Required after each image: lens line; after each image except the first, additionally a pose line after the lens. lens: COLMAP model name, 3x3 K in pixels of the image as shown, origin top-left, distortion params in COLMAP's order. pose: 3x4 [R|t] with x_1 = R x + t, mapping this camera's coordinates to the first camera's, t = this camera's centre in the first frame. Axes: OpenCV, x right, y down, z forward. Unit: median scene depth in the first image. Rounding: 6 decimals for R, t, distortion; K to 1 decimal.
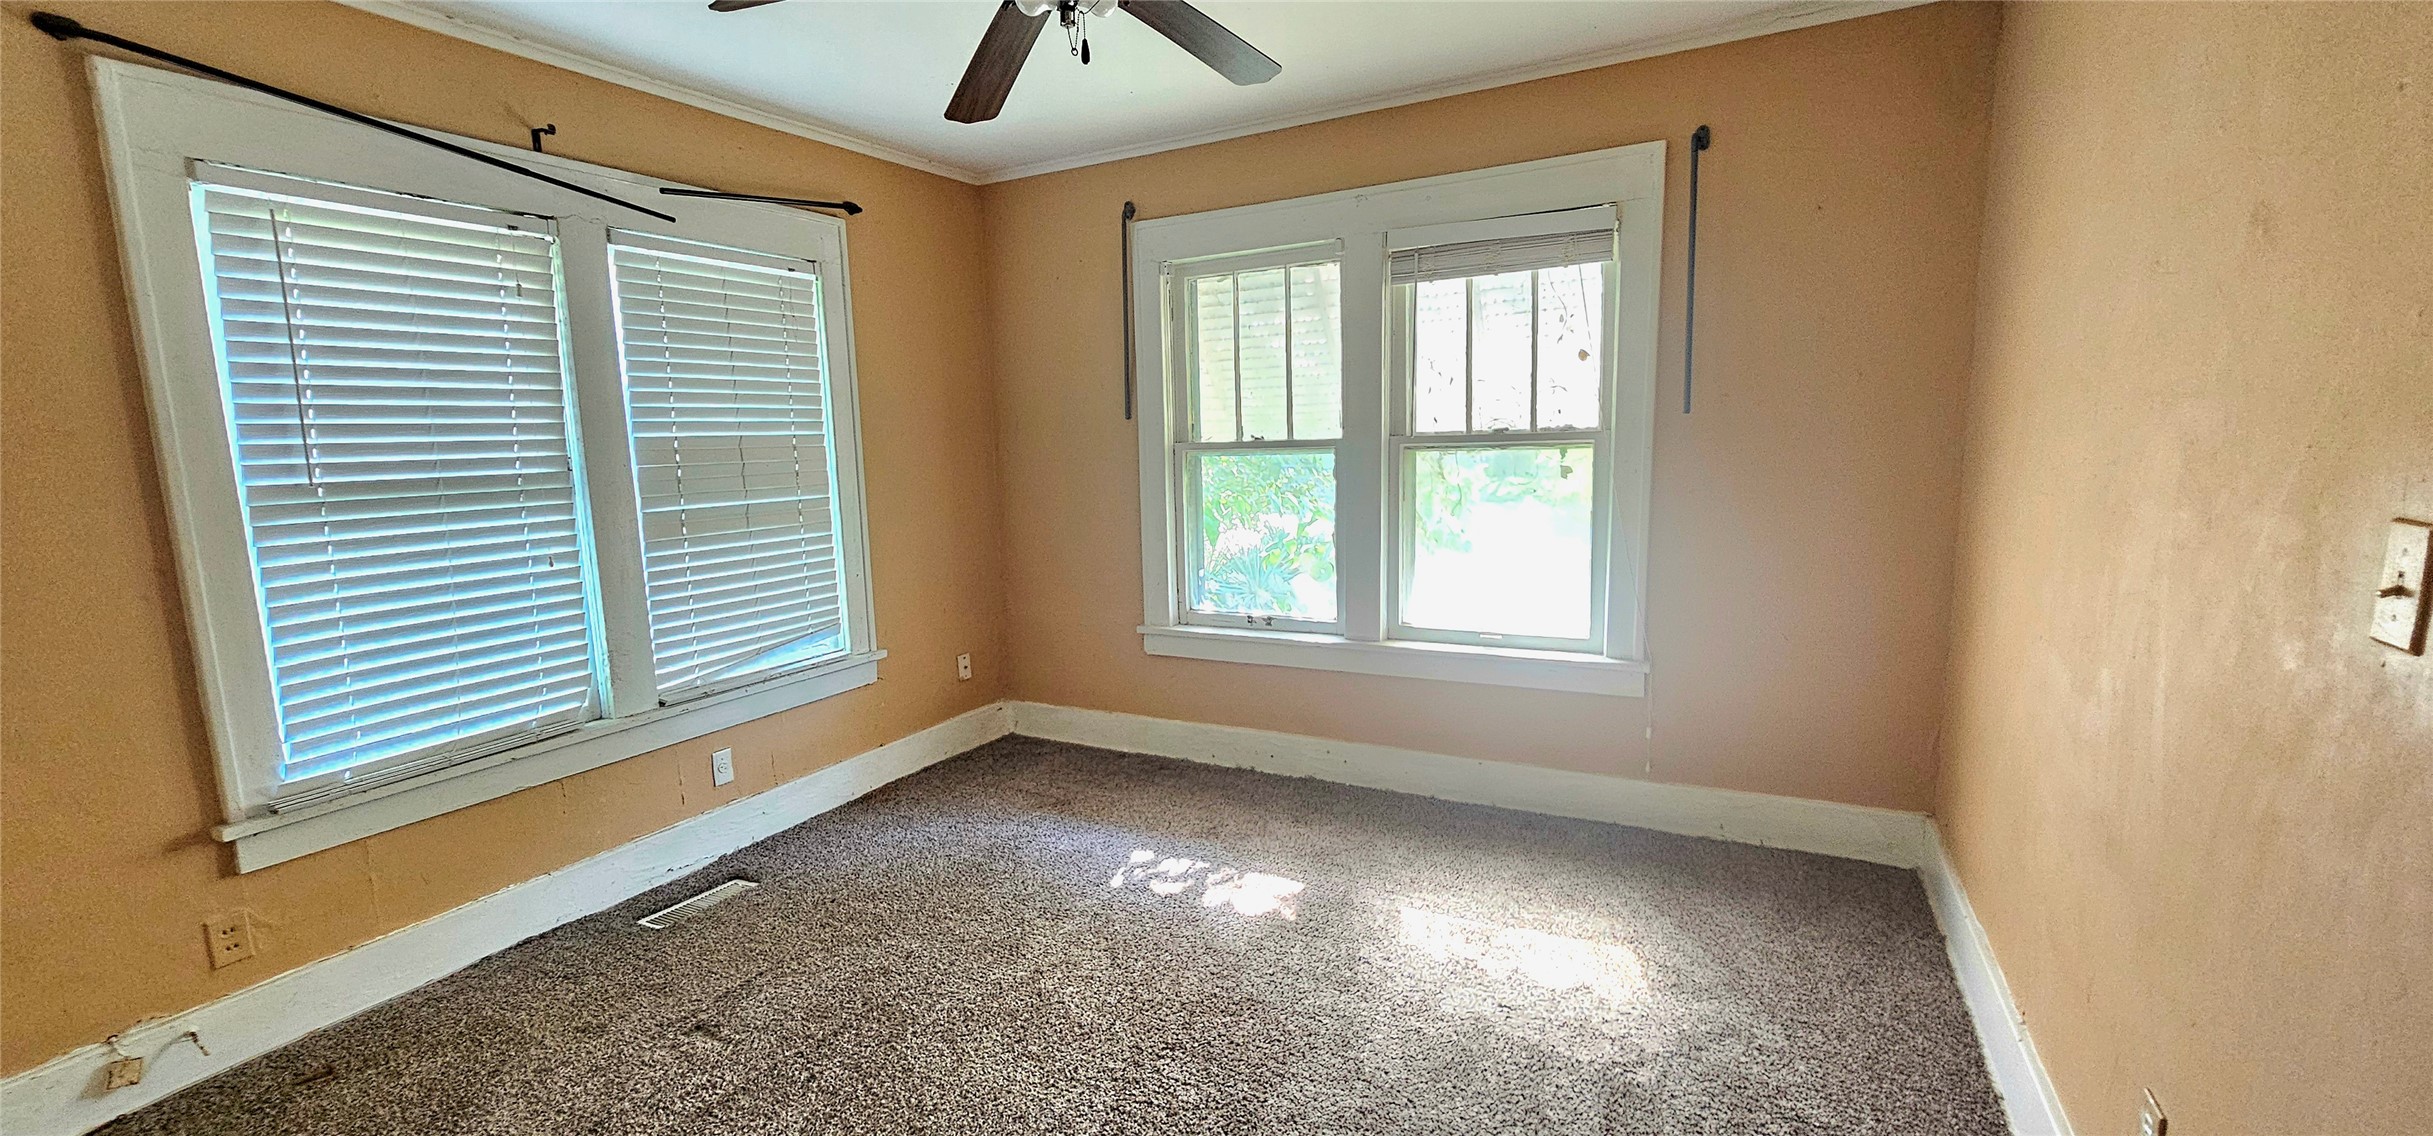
lens RADIAL K [[998.0, 0, 1213.5], [0, 998.0, 567.1], [0, 0, 1]] dist [-0.001785, 0.002538]
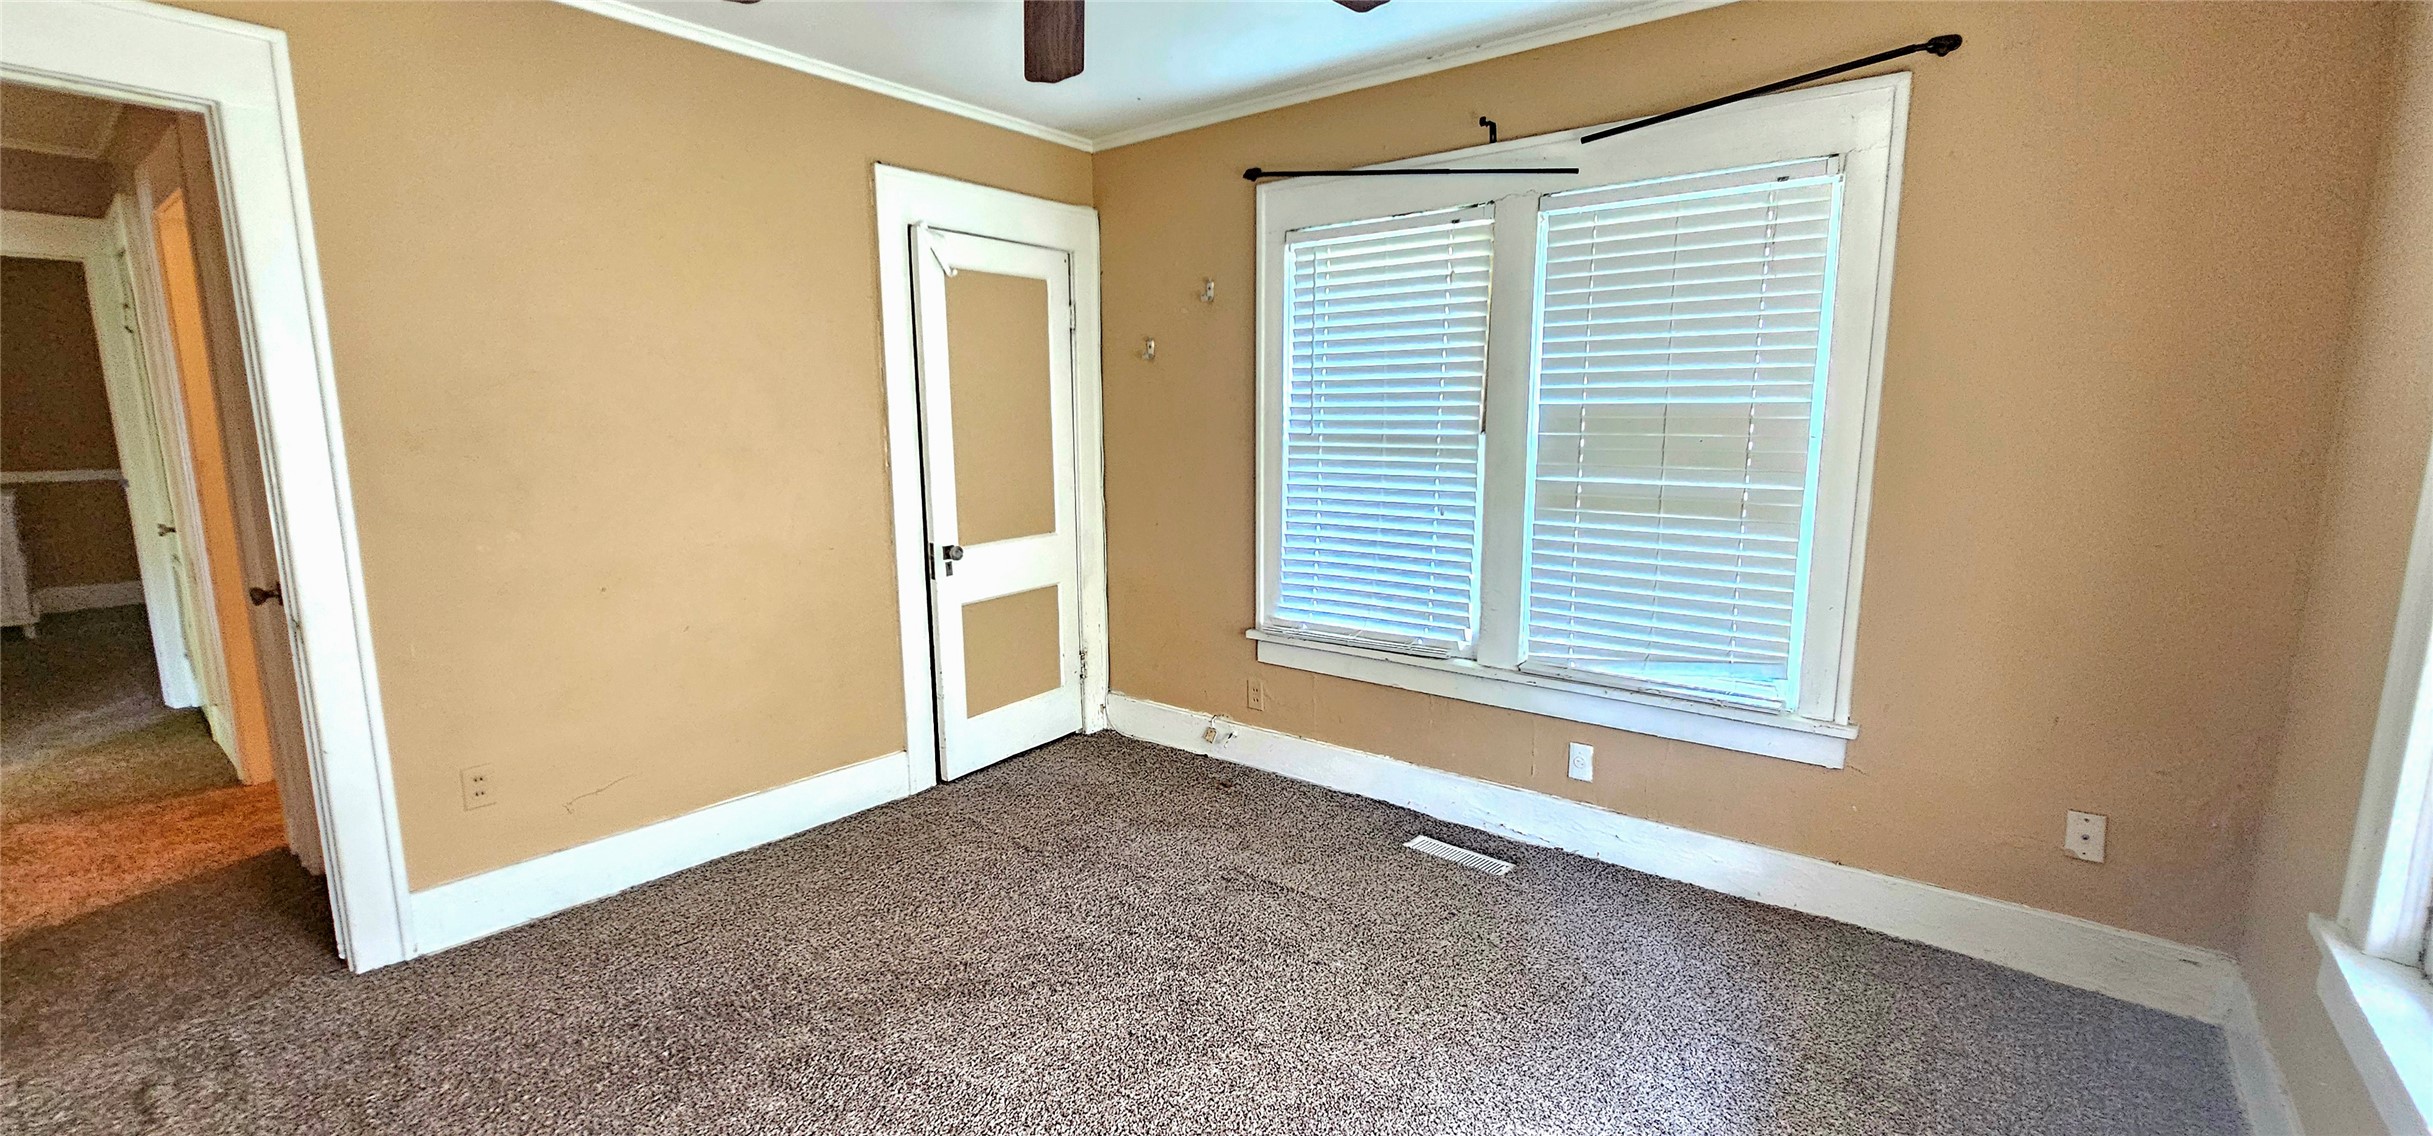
lens RADIAL K [[998.0, 0, 1200.9], [0, 998.0, 574.1], [0, 0, 1]] dist [-0.001785, 0.002538]
pose [[-0.186957, 0.180730, -0.965600, 0.471398], [-0.127025, 0.970232, 0.206192, -0.124193], [0.974121, 0.161205, -0.158435, 0.827655]]
